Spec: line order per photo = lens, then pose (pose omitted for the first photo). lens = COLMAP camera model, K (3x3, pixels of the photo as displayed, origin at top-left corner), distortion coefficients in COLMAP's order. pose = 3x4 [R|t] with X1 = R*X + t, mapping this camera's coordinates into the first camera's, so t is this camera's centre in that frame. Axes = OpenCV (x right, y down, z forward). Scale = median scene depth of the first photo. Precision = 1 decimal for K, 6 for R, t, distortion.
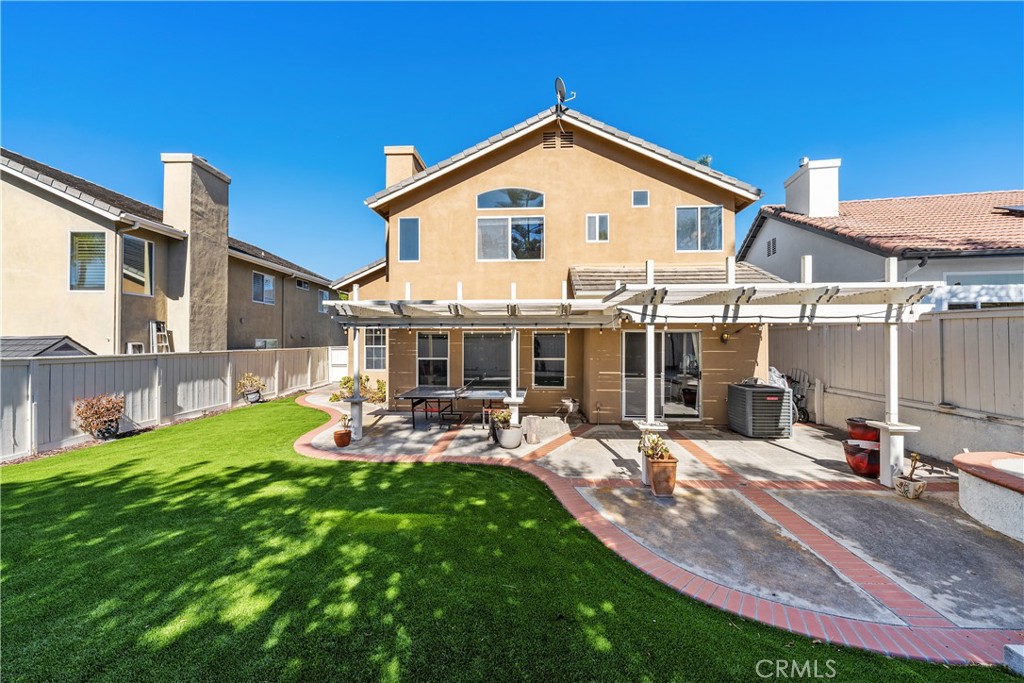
lens RADIAL K [[395.9, 0, 507.4], [0, 395.9, 336.7], [0, 0, 1]] dist [0.000963, 0.000116]
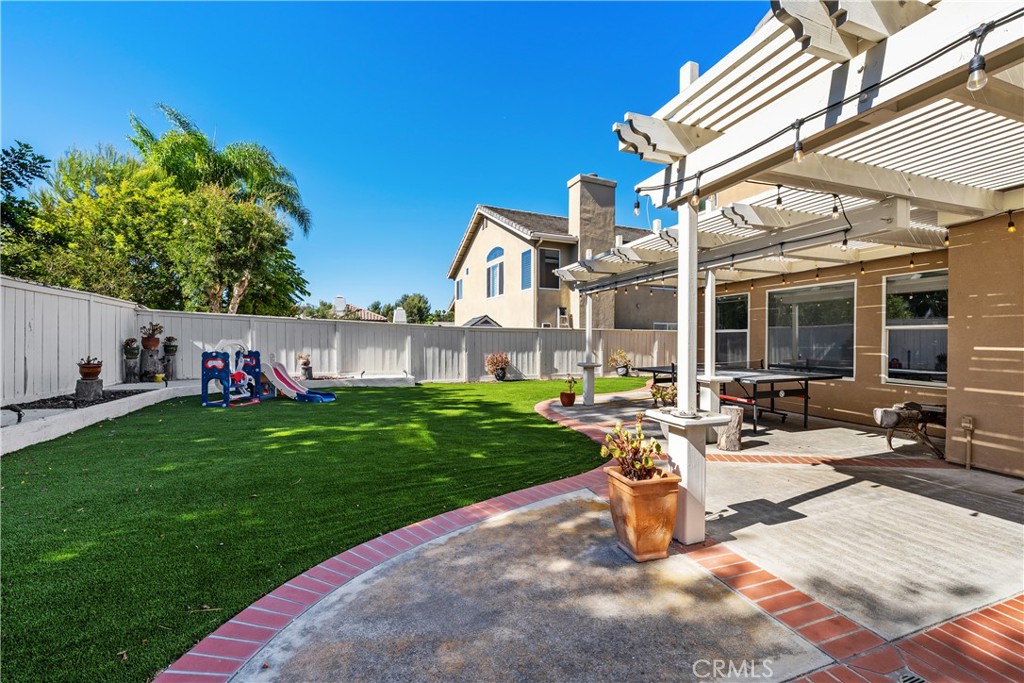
lens RADIAL K [[409.0, 0, 512.0], [0, 409.0, 341.5], [0, 0, 1]] dist [-0.001441, -0.000192]
pose [[0.392728, 0.010346, -0.919596, 0.442463], [0.003919, 0.999909, 0.012923, 0.076842], [0.919646, -0.008679, 0.392652, 0.377350]]
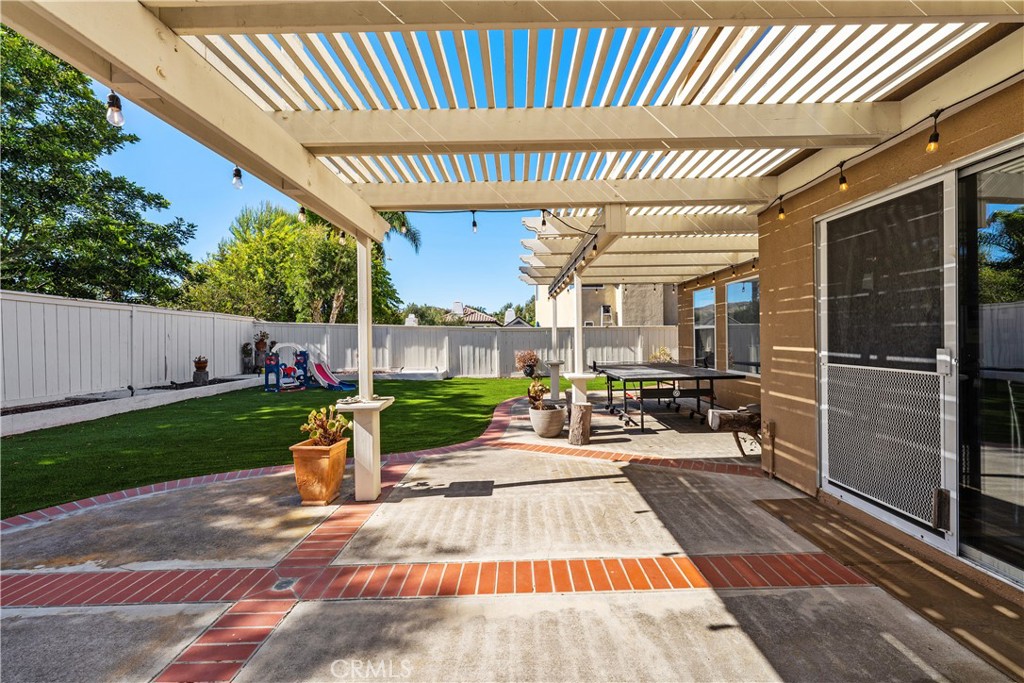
lens RADIAL K [[395.9, 0, 507.4], [0, 395.9, 336.7], [0, 0, 1]] dist [0.000963, 0.000116]
pose [[0.076461, 0.001409, -0.997072, 0.602629], [0.023573, 0.999717, 0.003221, 0.074395], [0.996794, -0.023750, 0.076406, 0.714786]]
